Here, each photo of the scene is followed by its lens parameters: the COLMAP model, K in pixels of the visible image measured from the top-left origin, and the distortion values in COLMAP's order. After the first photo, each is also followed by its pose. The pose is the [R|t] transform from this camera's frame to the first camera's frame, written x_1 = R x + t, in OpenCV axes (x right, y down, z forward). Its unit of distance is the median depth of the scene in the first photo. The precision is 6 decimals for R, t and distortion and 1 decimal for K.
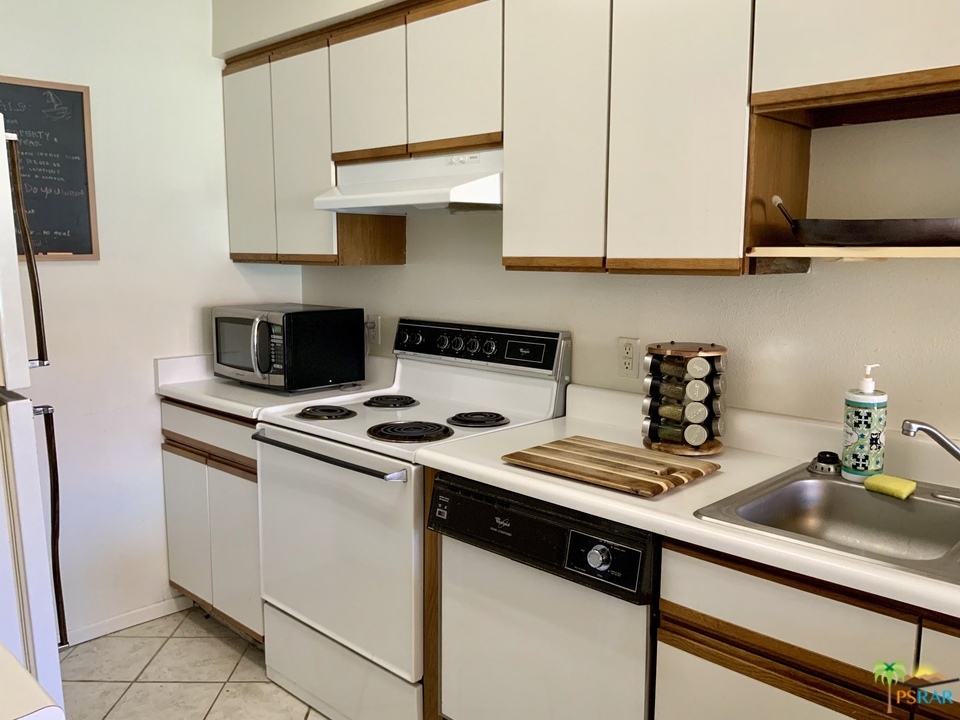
lens RADIAL K [[796.7, 0, 480.0], [0, 796.7, 360.0], [0, 0, 1]] dist [0.079570, -0.158478]
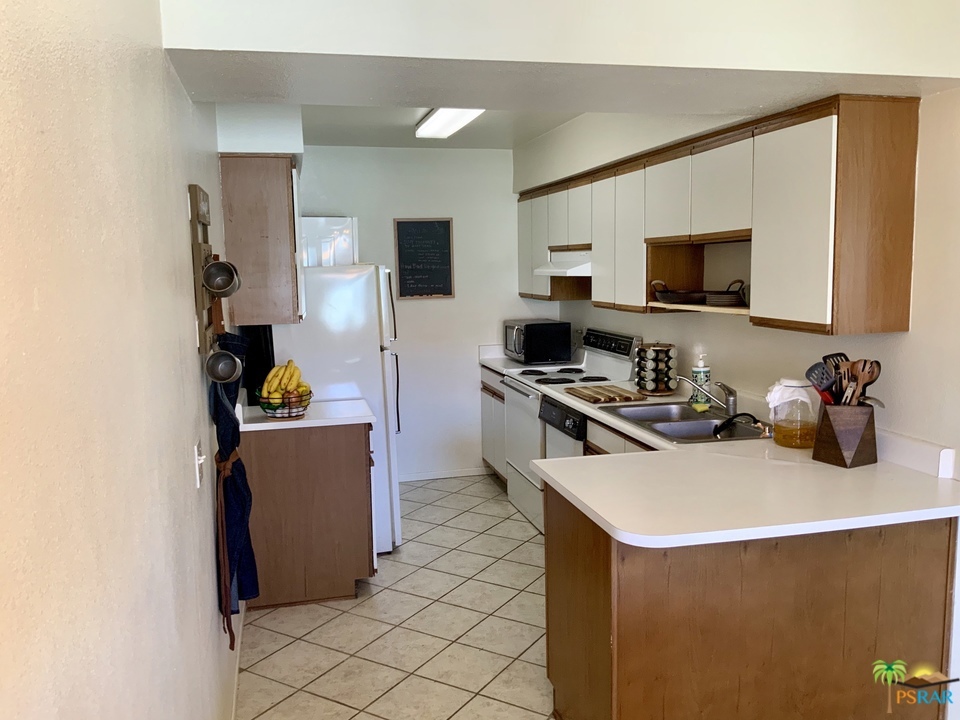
lens RADIAL K [[802.3, 0, 480.0], [0, 802.3, 360.0], [0, 0, 1]] dist [0.099894, -0.179087]
pose [[0.847587, 0.046085, -0.528652, 0.780329], [-0.050831, 0.998692, 0.005564, 0.027565], [0.528217, 0.022156, 0.848821, -0.835443]]
